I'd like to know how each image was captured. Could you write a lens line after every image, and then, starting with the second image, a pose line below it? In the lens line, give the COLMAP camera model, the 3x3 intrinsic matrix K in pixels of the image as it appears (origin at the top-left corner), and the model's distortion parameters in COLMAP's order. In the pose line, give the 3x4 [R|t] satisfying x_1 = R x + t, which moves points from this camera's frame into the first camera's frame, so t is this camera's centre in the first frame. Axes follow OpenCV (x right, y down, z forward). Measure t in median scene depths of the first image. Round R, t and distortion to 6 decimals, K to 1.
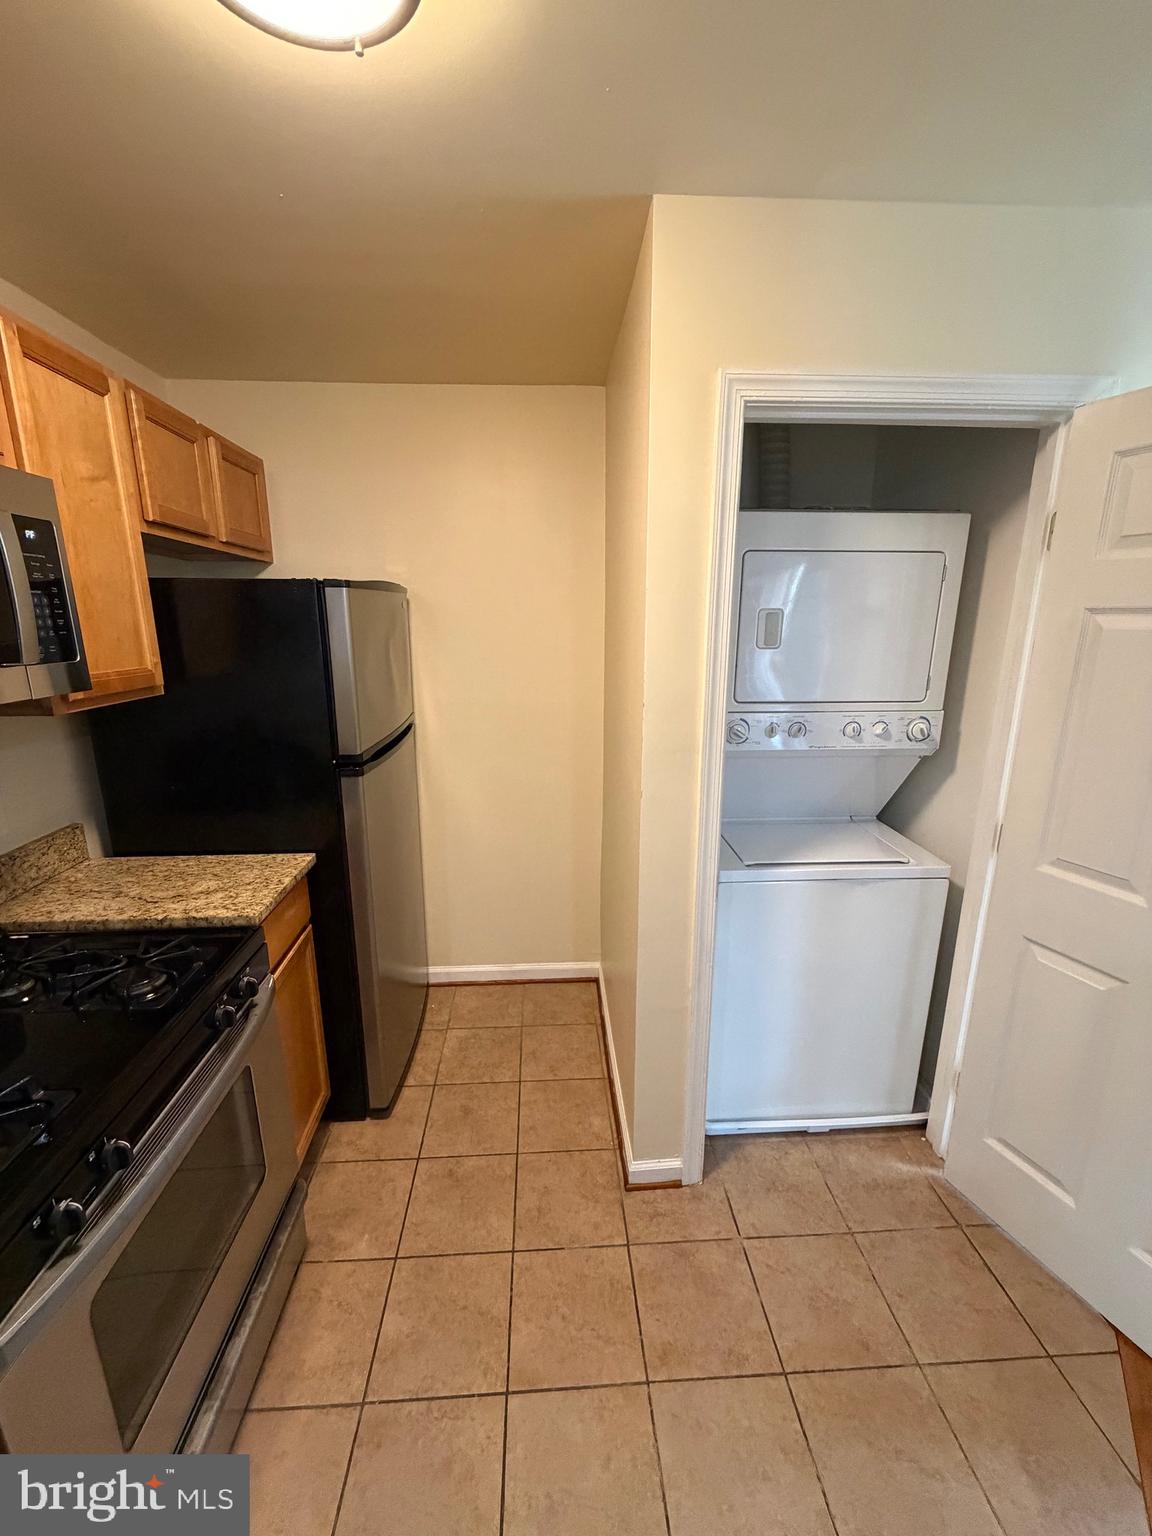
lens RADIAL K [[611.5, 0, 575.3], [0, 611.5, 762.6], [0, 0, 1]] dist [0.000792, -0.000348]
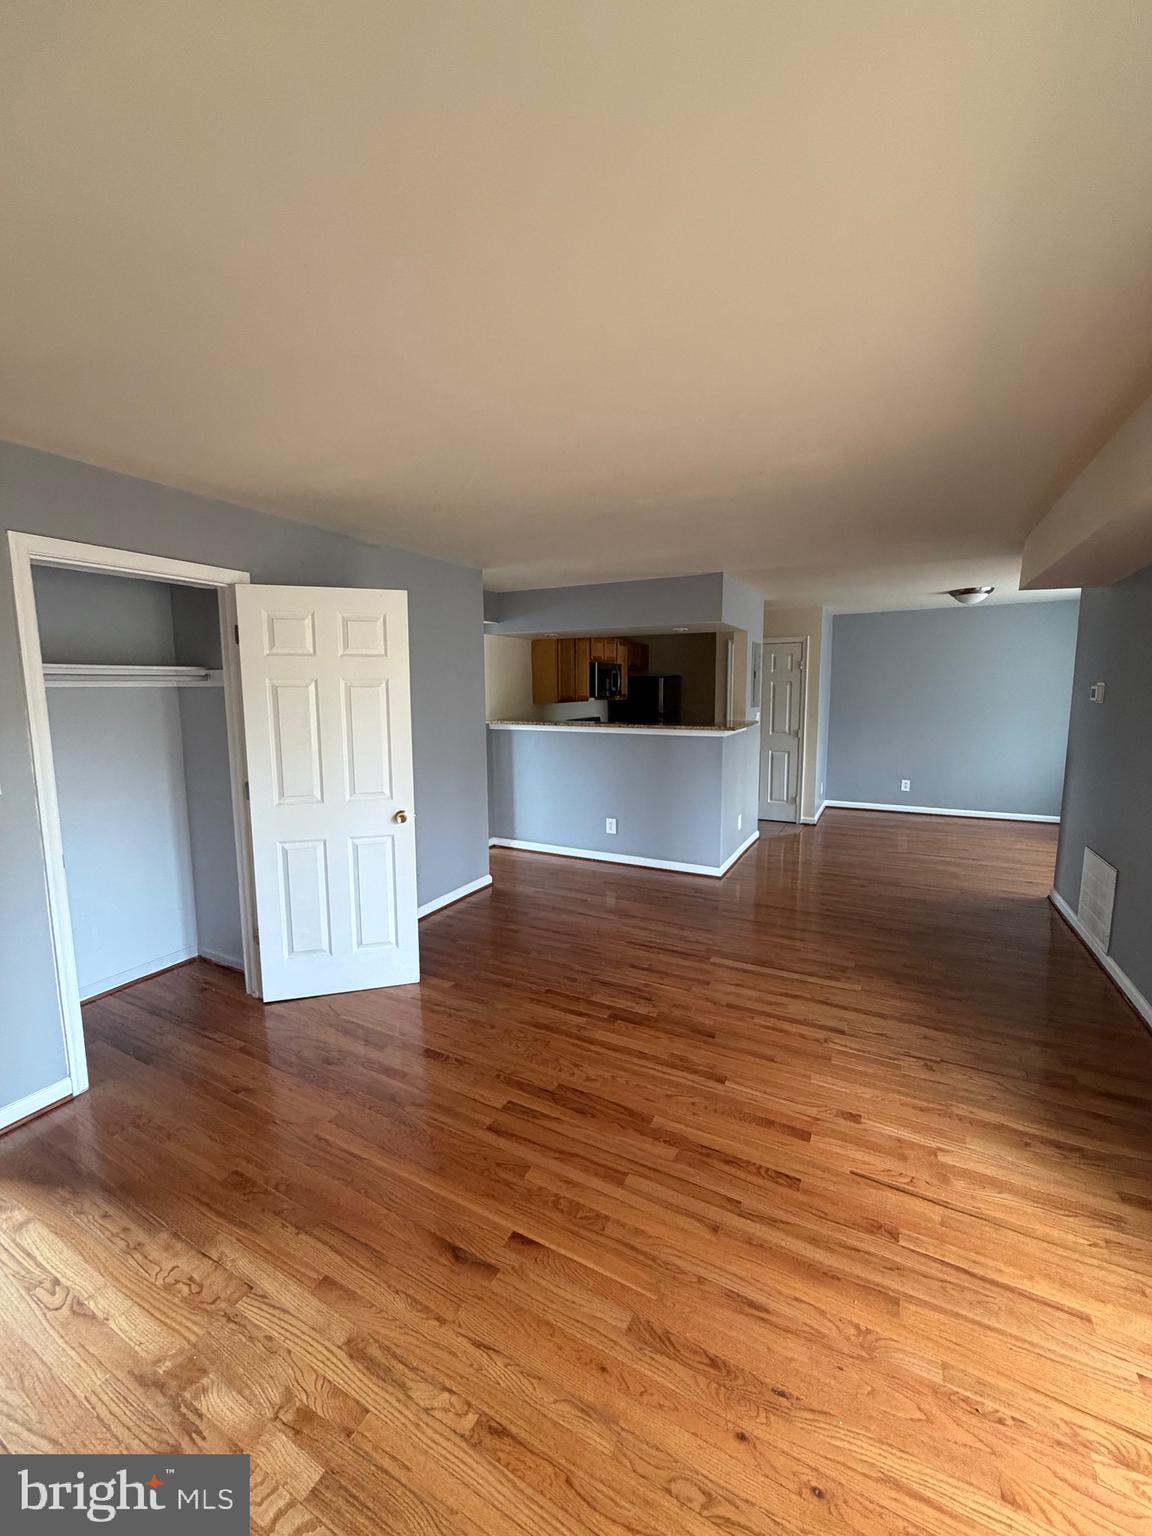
lens RADIAL K [[611.5, 0, 575.3], [0, 611.5, 762.6], [0, 0, 1]] dist [0.000792, -0.000348]
pose [[0.861761, 0.062831, -0.503409, 1.566125], [-0.117900, 0.989936, -0.078273, 0.877403], [0.493425, 0.126805, 0.860496, -3.569727]]
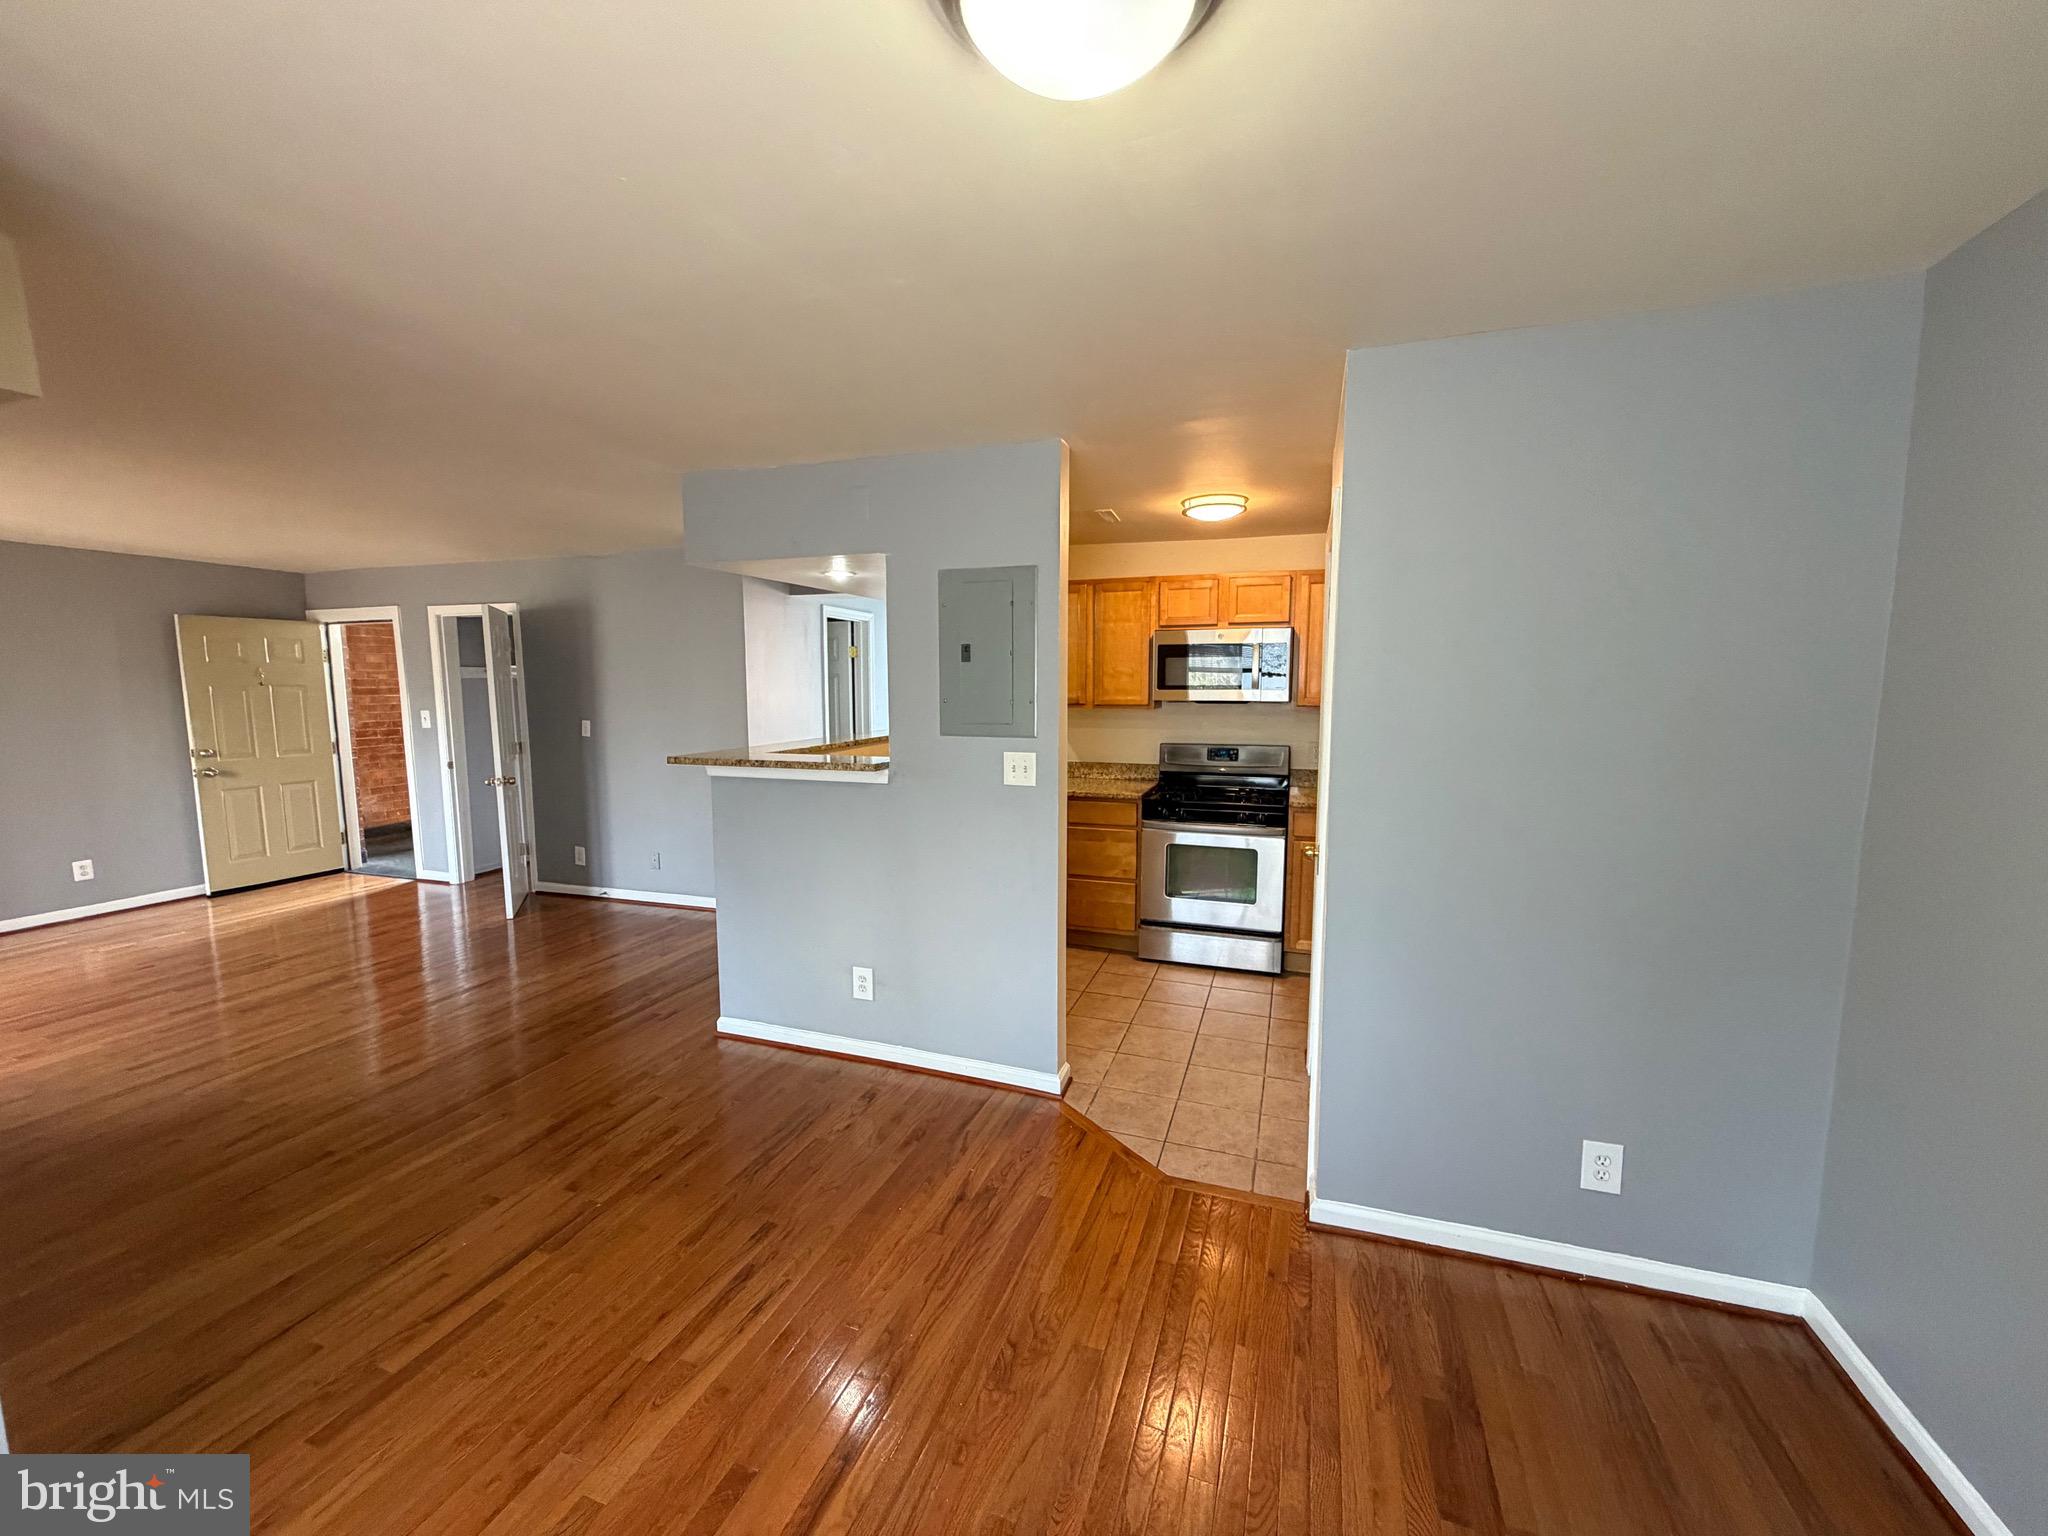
lens RADIAL K [[815.3, 0, 1015.3], [0, 815.3, 770.1], [0, 0, 1]] dist [0.000792, -0.000348]
pose [[-0.378100, 0.105104, -0.919779, 2.380181], [-0.213460, 0.956865, 0.197090, -0.220887], [0.900819, 0.270855, -0.339356, 0.960486]]
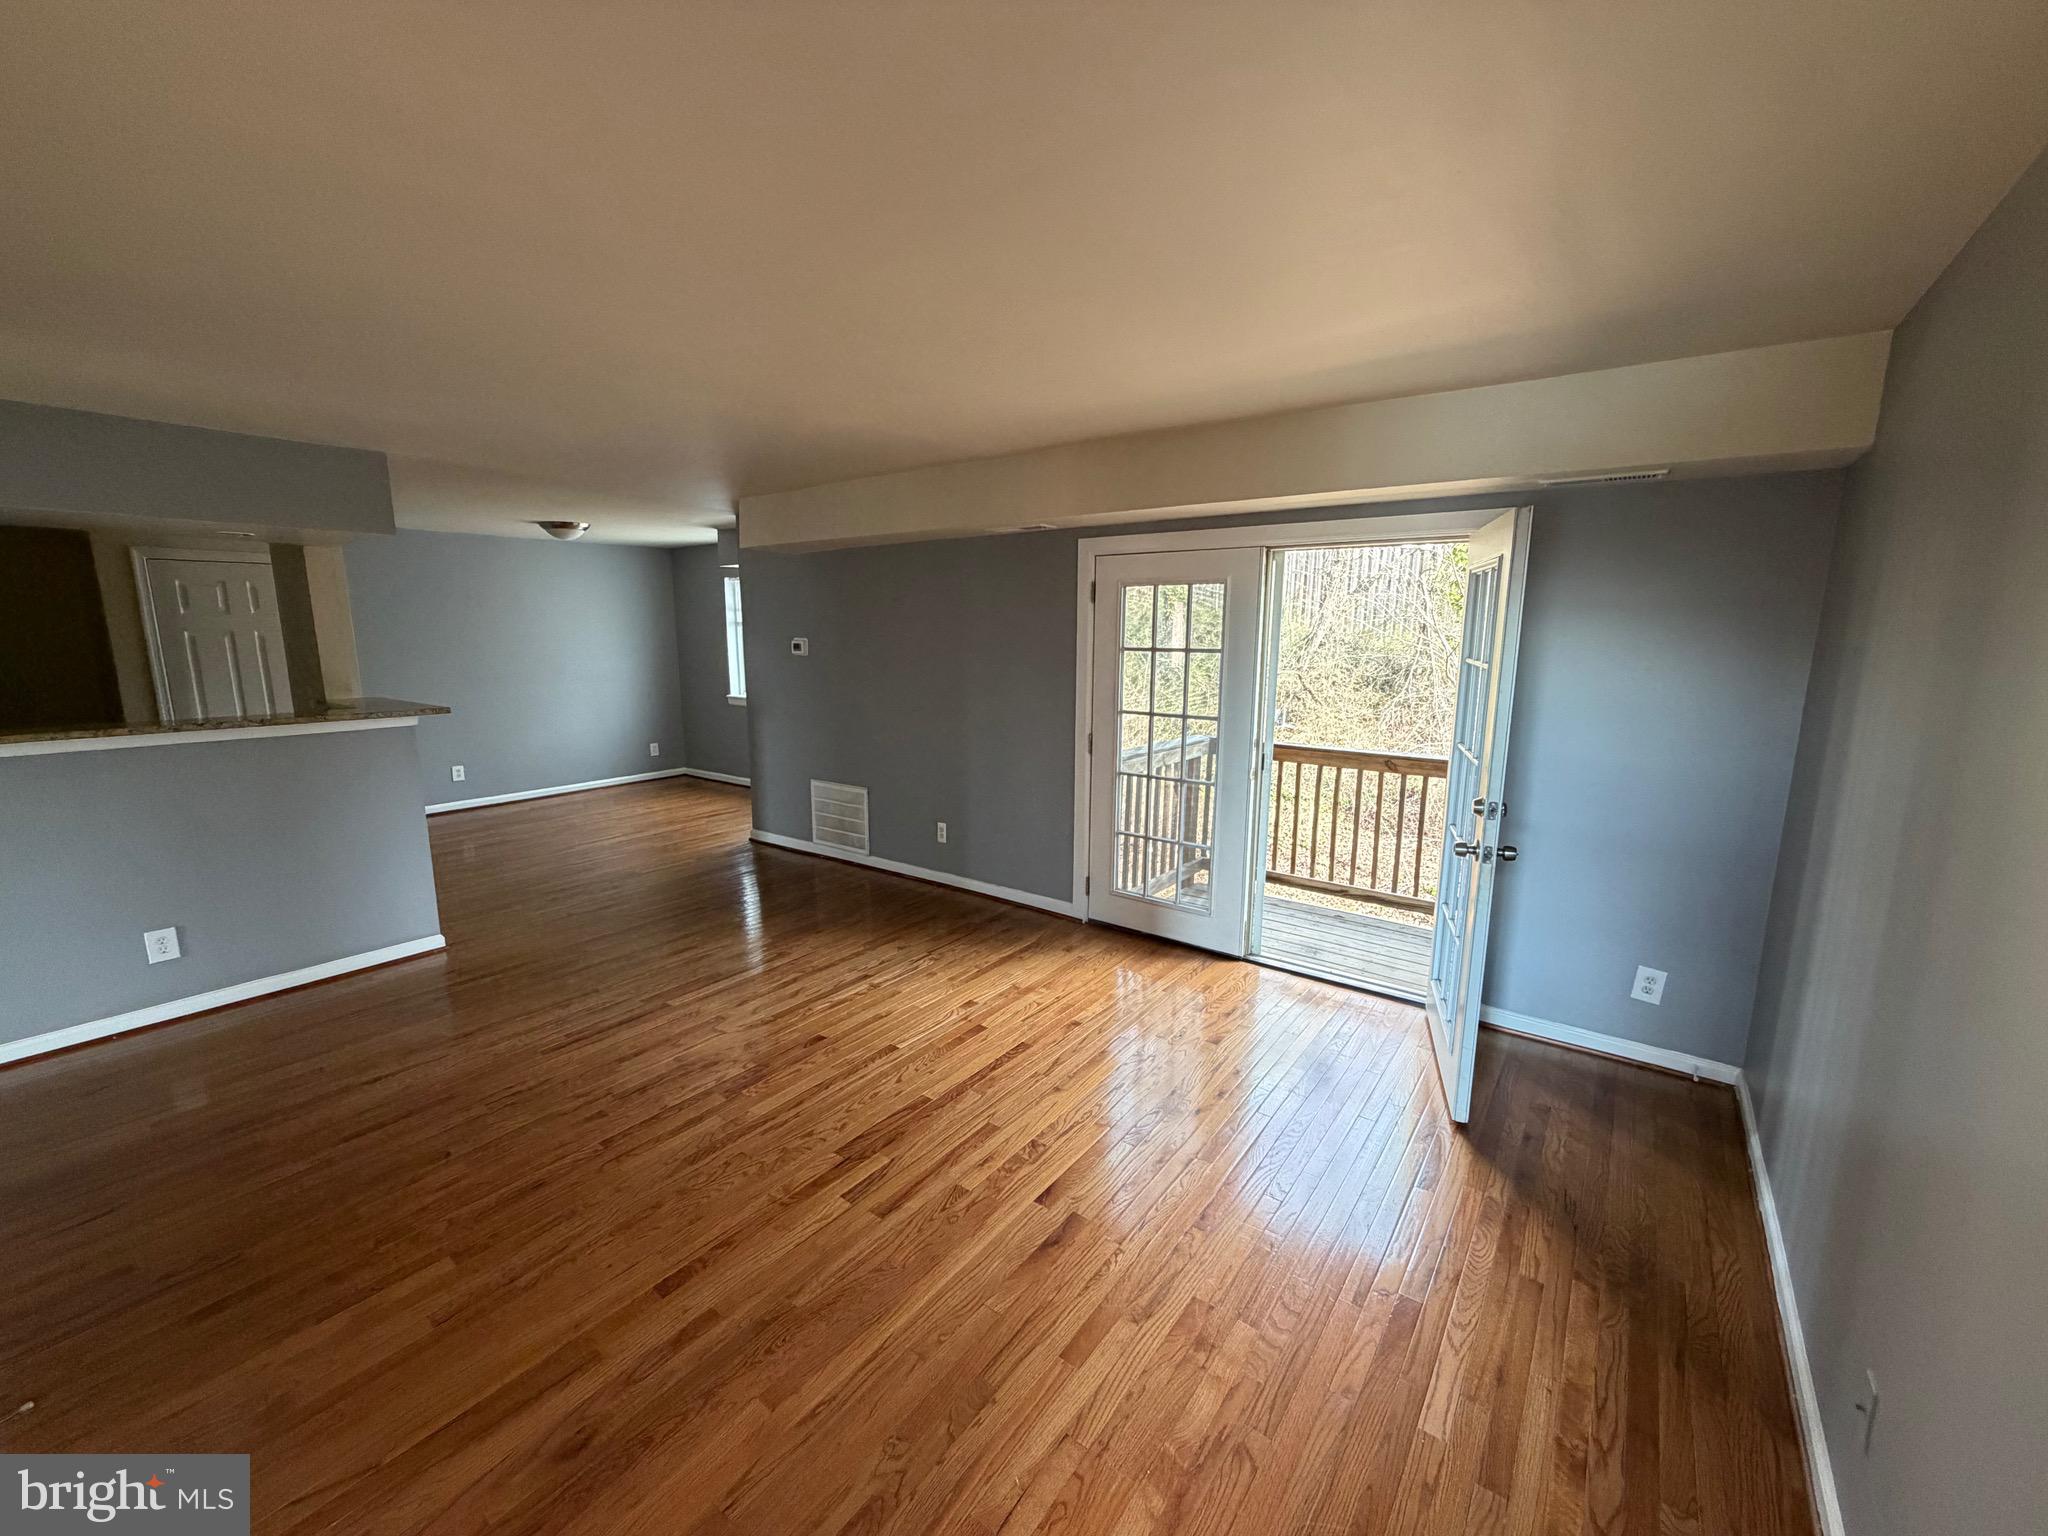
lens RADIAL K [[815.3, 0, 1015.3], [0, 815.3, 770.1], [0, 0, 1]] dist [0.000792, -0.000348]
pose [[0.635779, -0.123939, 0.761855, -0.135026], [0.174323, 0.984579, 0.014697, 0.843837], [-0.751928, 0.123464, 0.647580, -3.595308]]
